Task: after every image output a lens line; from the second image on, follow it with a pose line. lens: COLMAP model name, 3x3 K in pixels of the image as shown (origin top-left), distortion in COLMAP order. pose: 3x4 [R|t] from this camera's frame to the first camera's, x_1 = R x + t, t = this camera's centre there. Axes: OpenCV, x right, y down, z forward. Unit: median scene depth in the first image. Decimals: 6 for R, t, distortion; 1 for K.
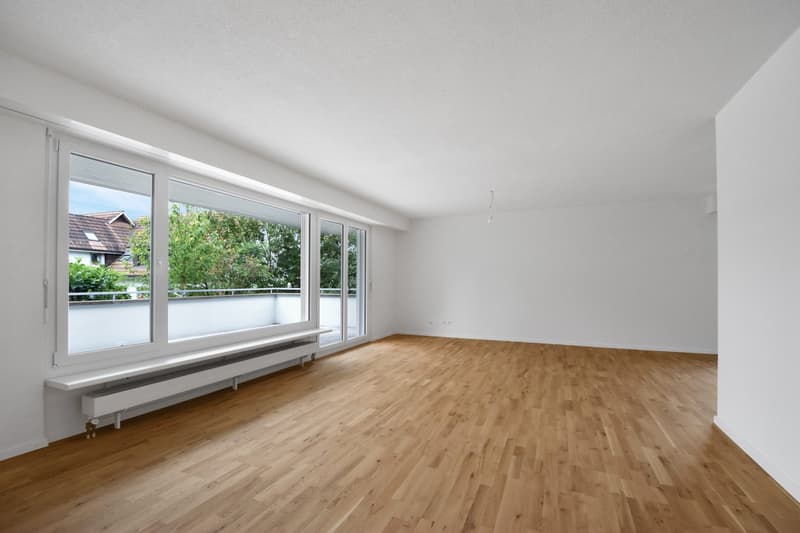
lens RADIAL K [[352.9, 0, 400.8], [0, 352.9, 276.0], [0, 0, 1]] dist [-0.001767, -0.000611]
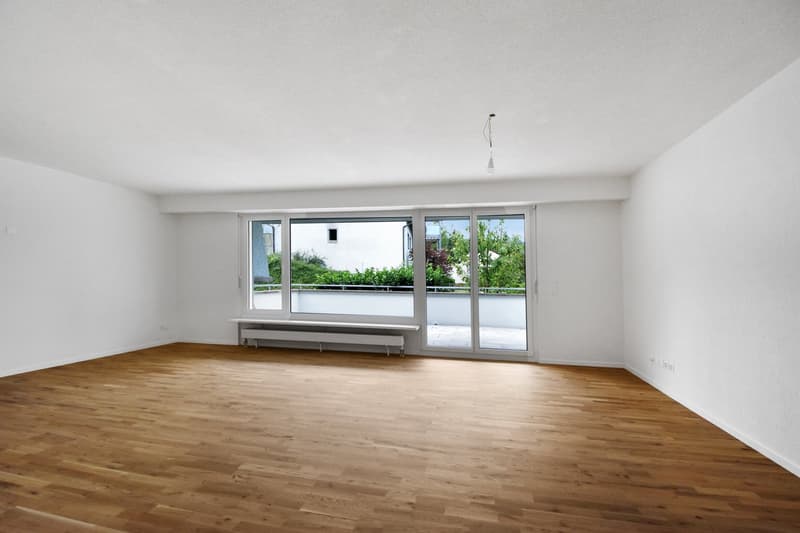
lens RADIAL K [[352.9, 0, 400.8], [0, 352.9, 276.0], [0, 0, 1]] dist [-0.001767, -0.000611]
pose [[0.189457, -0.004013, -0.981881, 1.242019], [0.010899, 0.999939, -0.001984, 0.007245], [0.981829, -0.010326, 0.189489, 1.240222]]
